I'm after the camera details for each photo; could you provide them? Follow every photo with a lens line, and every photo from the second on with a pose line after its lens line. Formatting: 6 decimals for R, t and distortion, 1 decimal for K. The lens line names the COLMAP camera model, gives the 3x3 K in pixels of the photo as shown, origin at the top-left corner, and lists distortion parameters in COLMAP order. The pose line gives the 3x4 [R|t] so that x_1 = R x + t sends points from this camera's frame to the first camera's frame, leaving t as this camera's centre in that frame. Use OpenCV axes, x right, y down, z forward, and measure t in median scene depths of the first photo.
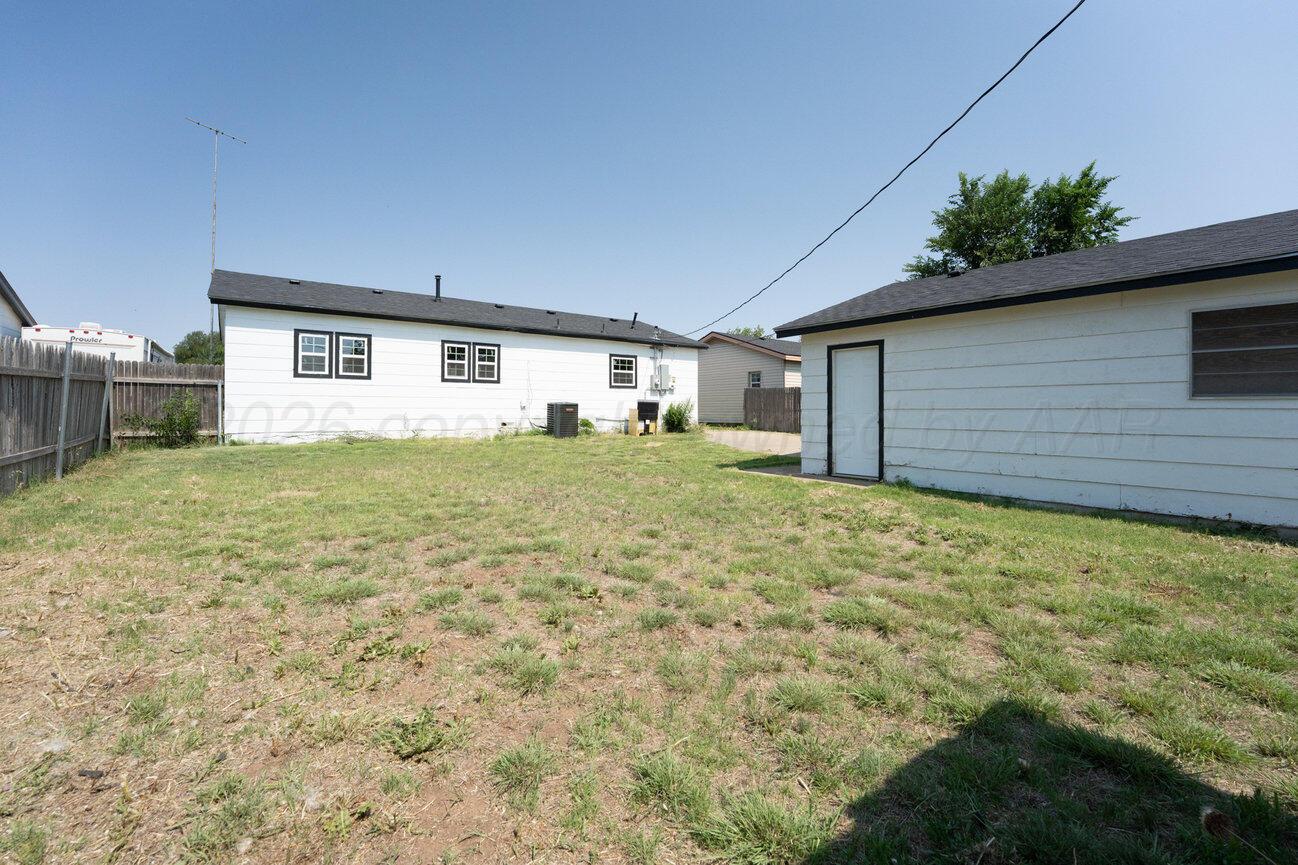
lens RADIAL K [[553.8, 0, 648.7], [0, 553.8, 407.8], [0, 0, 1]] dist [0.000184, -0.000138]
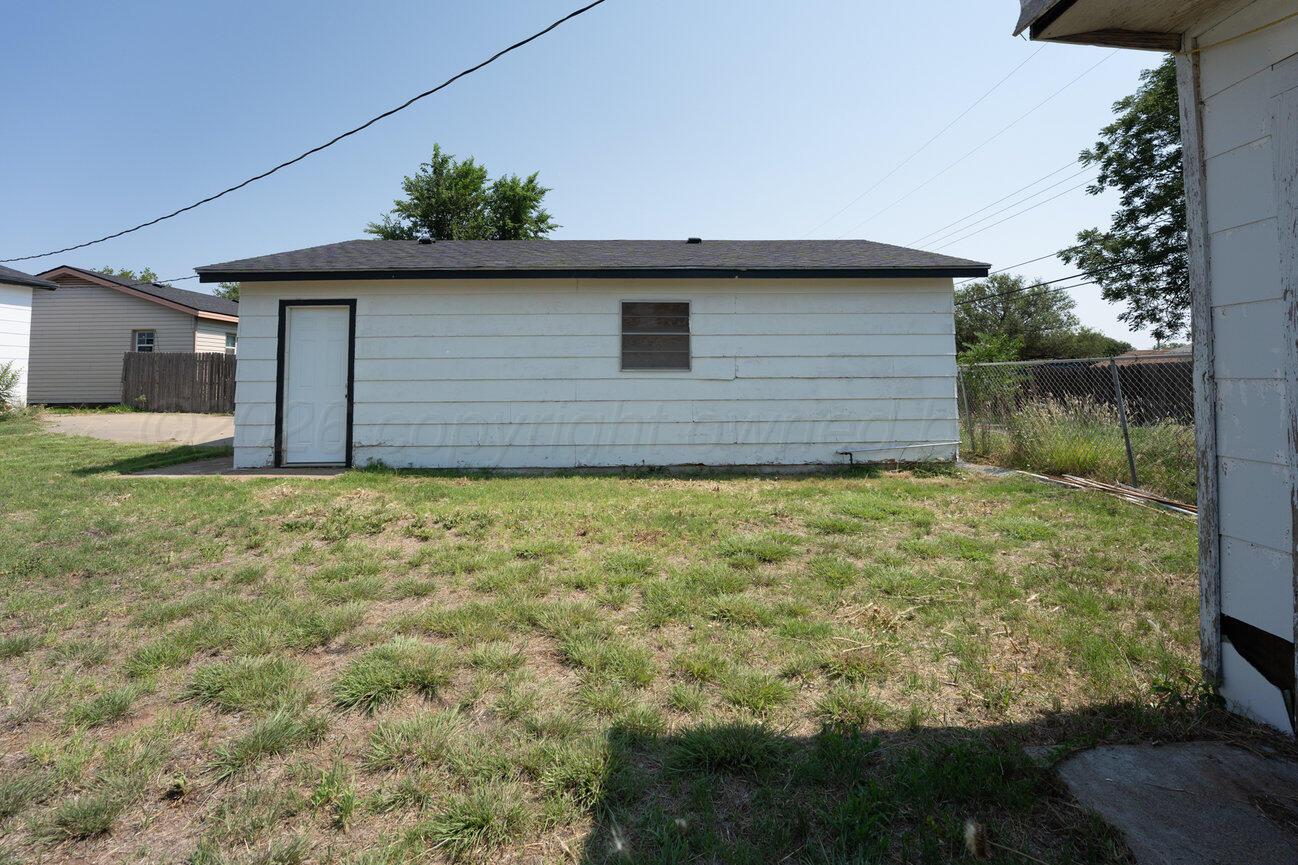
lens RADIAL K [[559.2, 0, 649.1], [0, 559.2, 342.7], [0, 0, 1]] dist [-0.018813, -0.000230]
pose [[0.584630, 0.049843, 0.809768, -0.007287], [0.004417, 0.997901, -0.064611, 0.002057], [-0.811288, 0.041350, 0.583182, 0.186593]]
